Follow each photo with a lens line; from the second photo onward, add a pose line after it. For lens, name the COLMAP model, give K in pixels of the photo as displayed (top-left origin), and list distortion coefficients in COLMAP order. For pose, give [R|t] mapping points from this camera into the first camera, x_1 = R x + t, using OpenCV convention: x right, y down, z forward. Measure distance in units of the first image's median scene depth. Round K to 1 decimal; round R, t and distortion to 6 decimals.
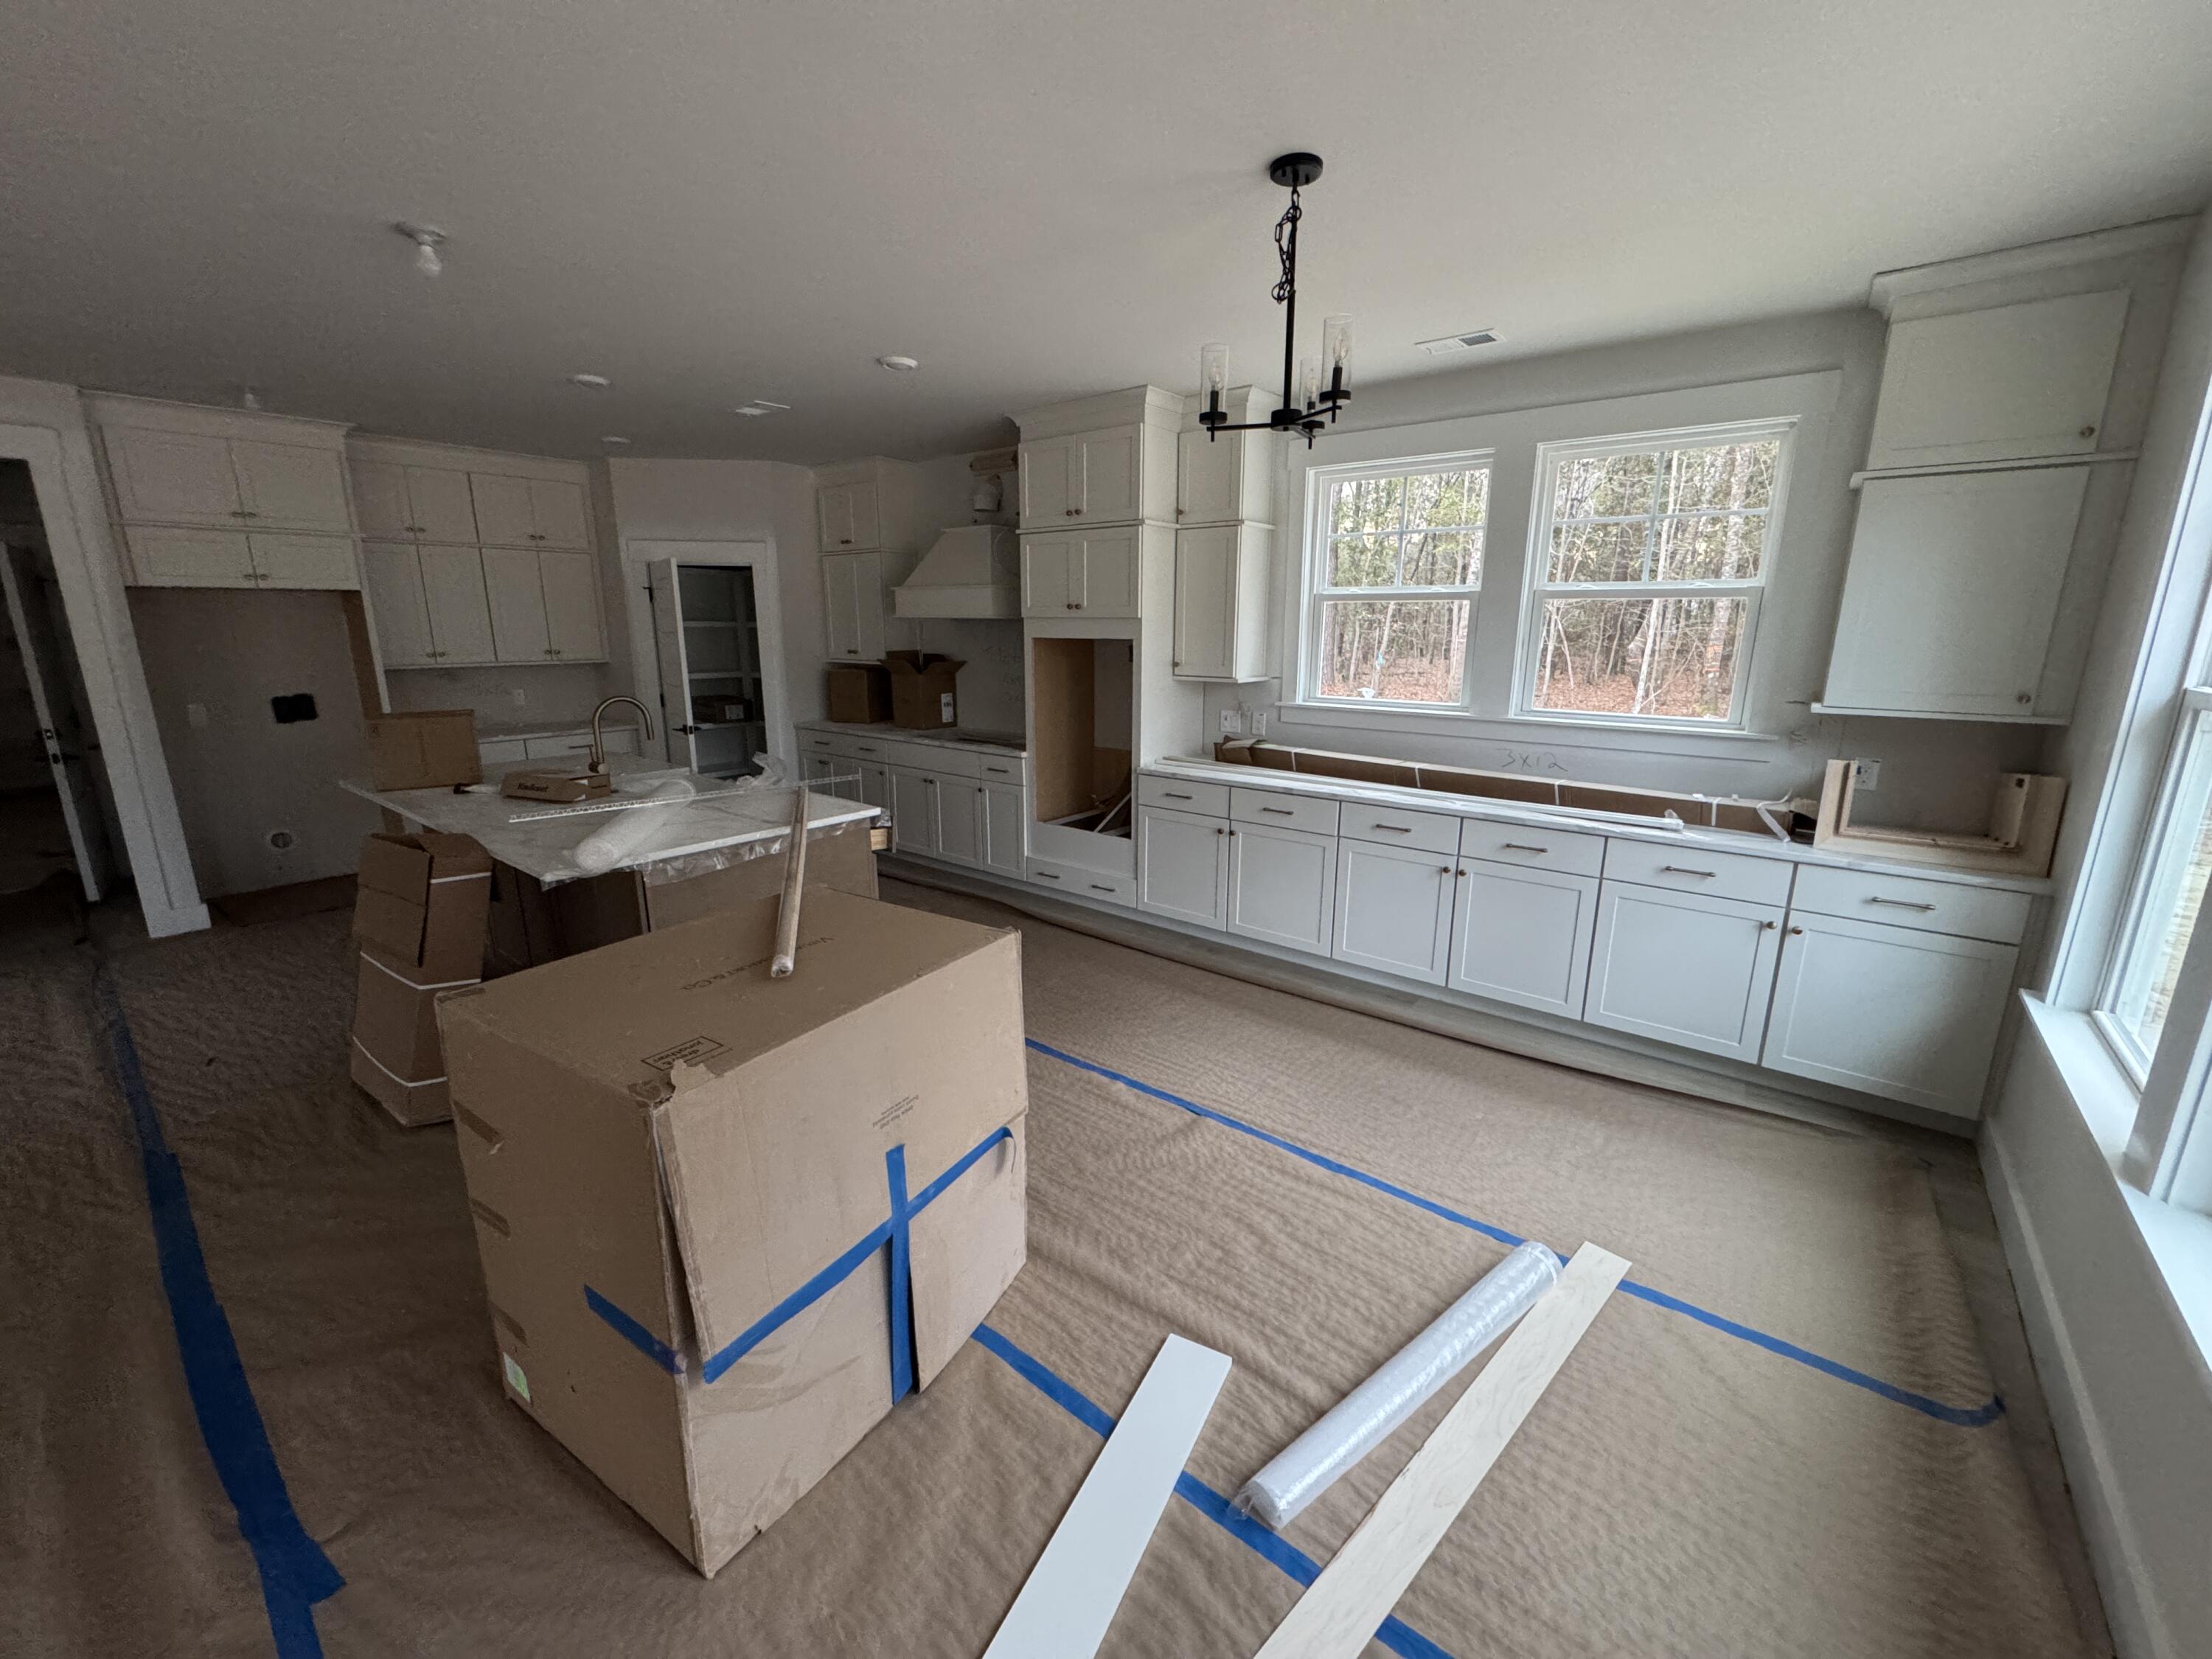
lens RADIAL K [[876.2, 0, 1097.8], [0, 876.2, 821.7], [0, 0, 1]] dist [-0.003710, -0.000089]
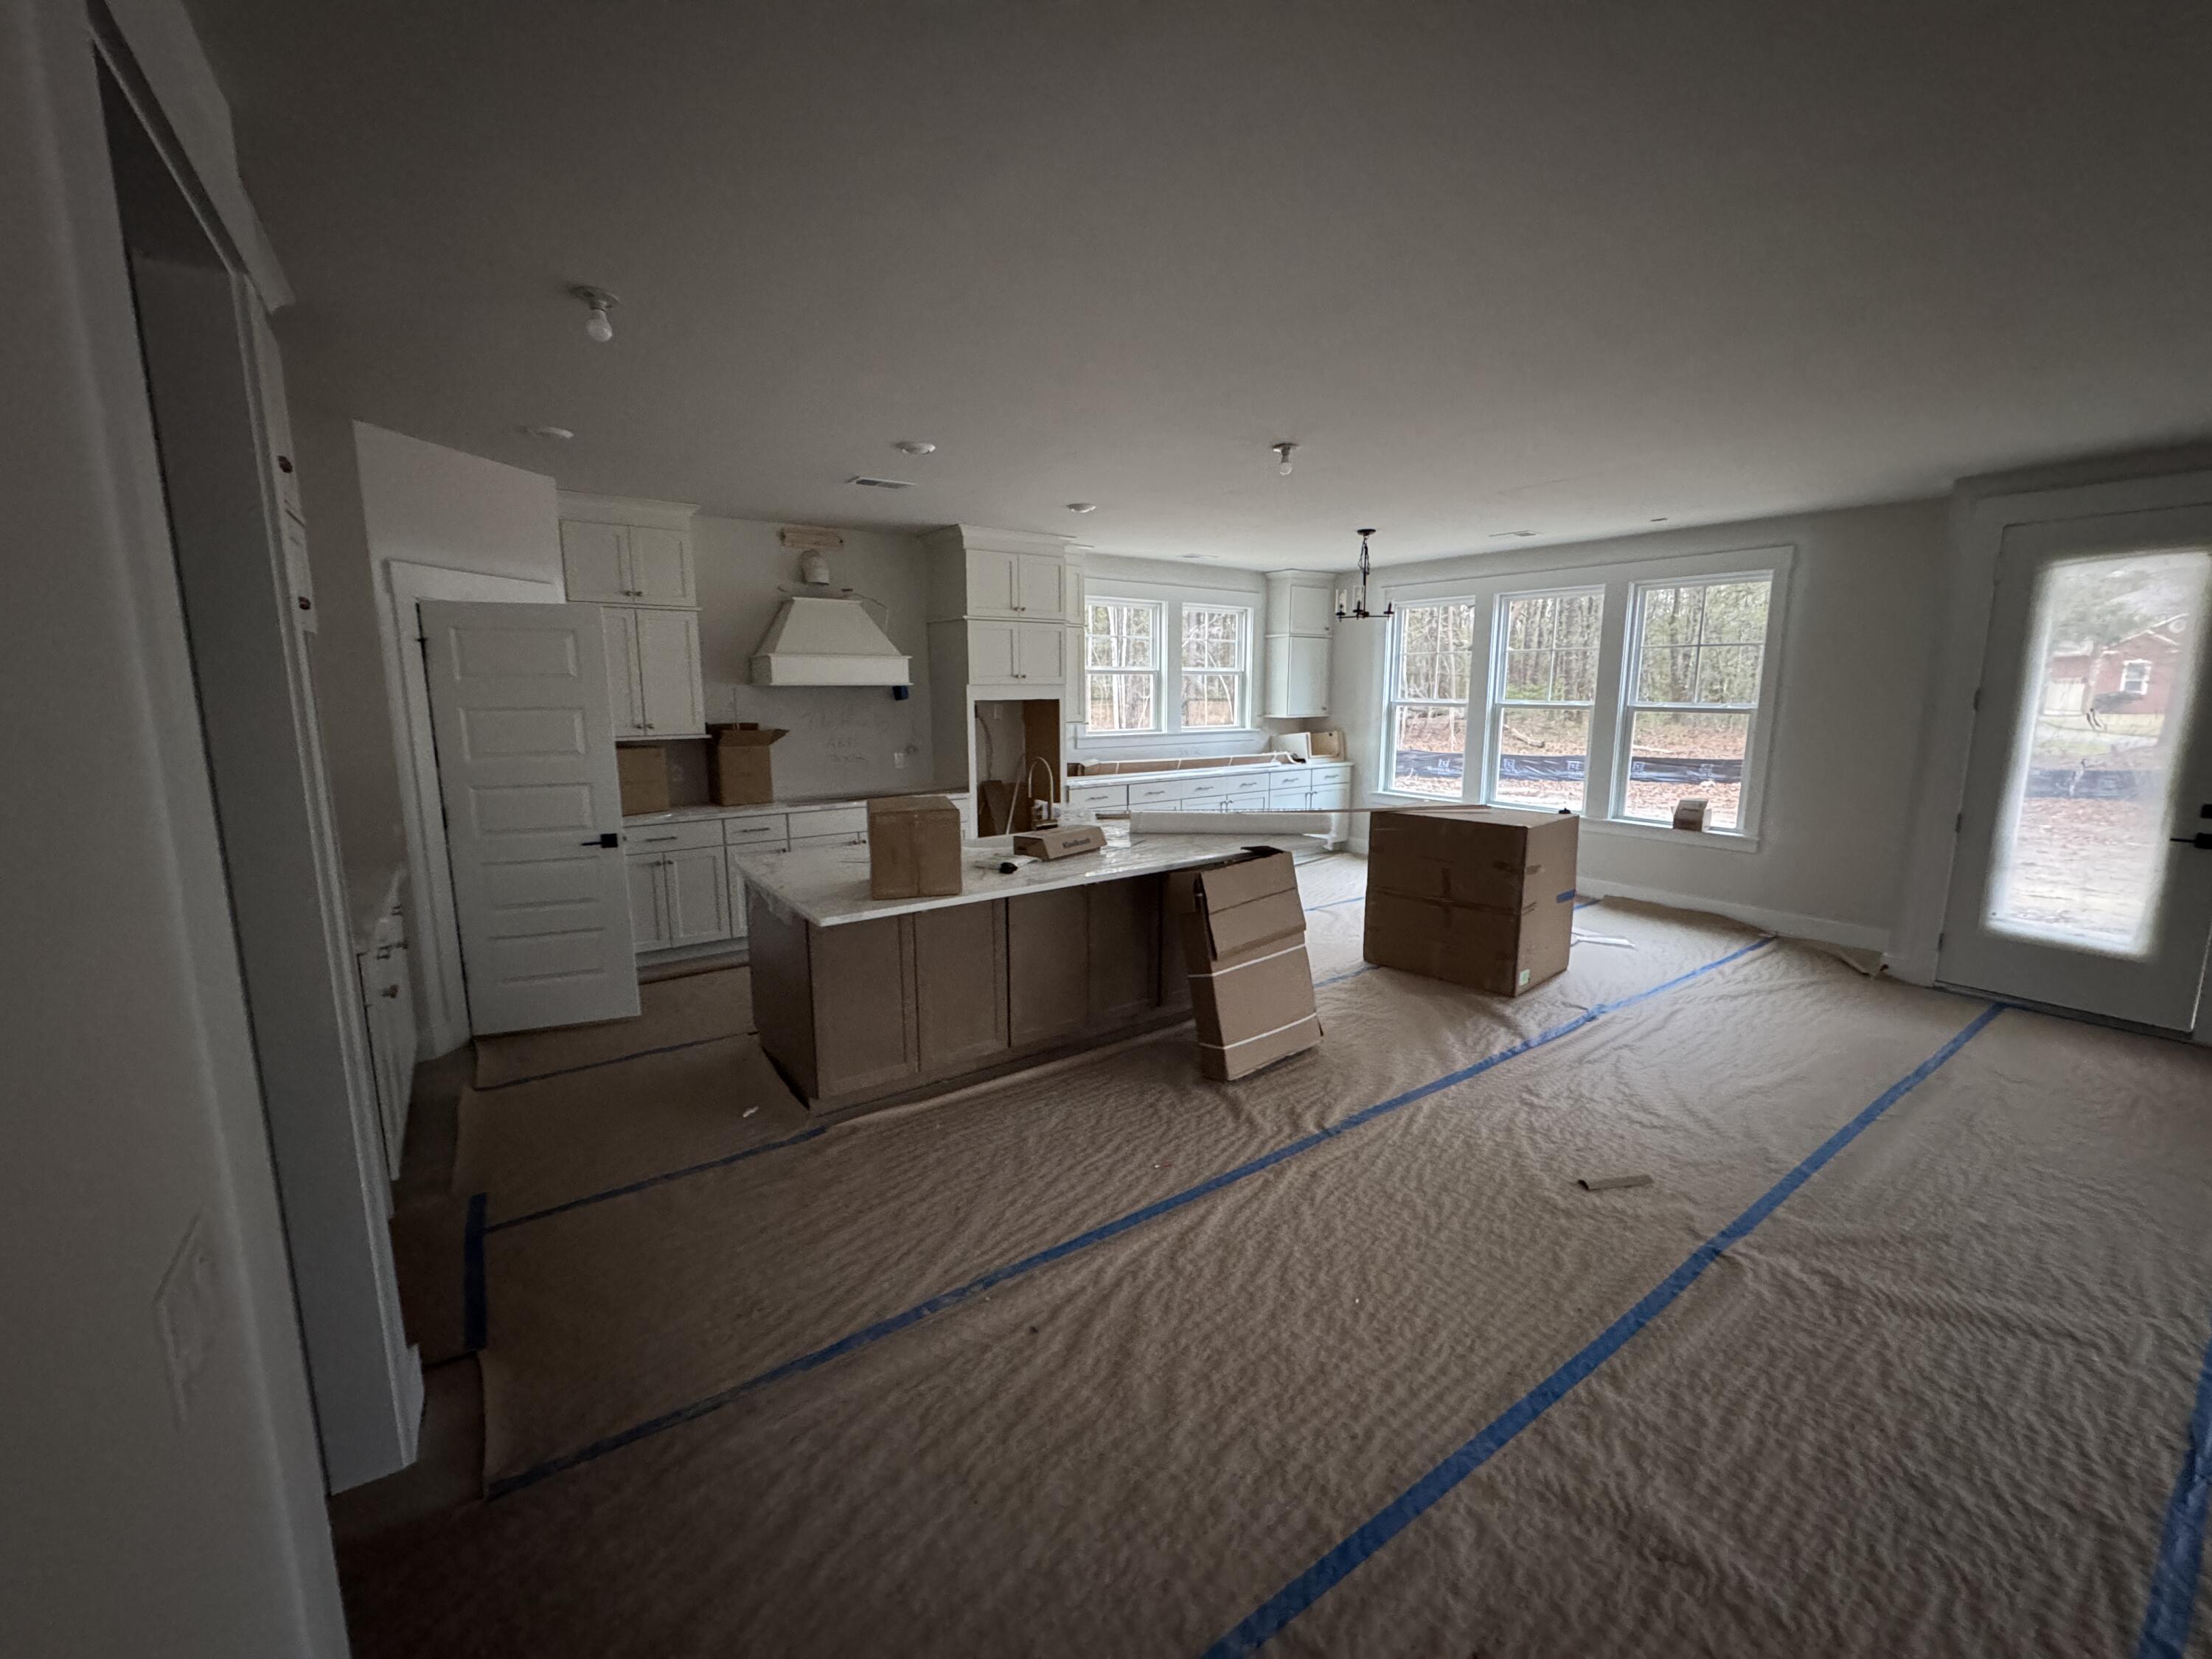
lens RADIAL K [[876.2, 0, 1104.6], [0, 876.2, 828.8], [0, 0, 1]] dist [-0.003710, -0.000089]
pose [[0.270959, -0.157596, 0.949602, -1.306210], [0.217092, 0.971096, 0.099218, -0.122261], [-0.937791, 0.179267, 0.297340, 0.513680]]
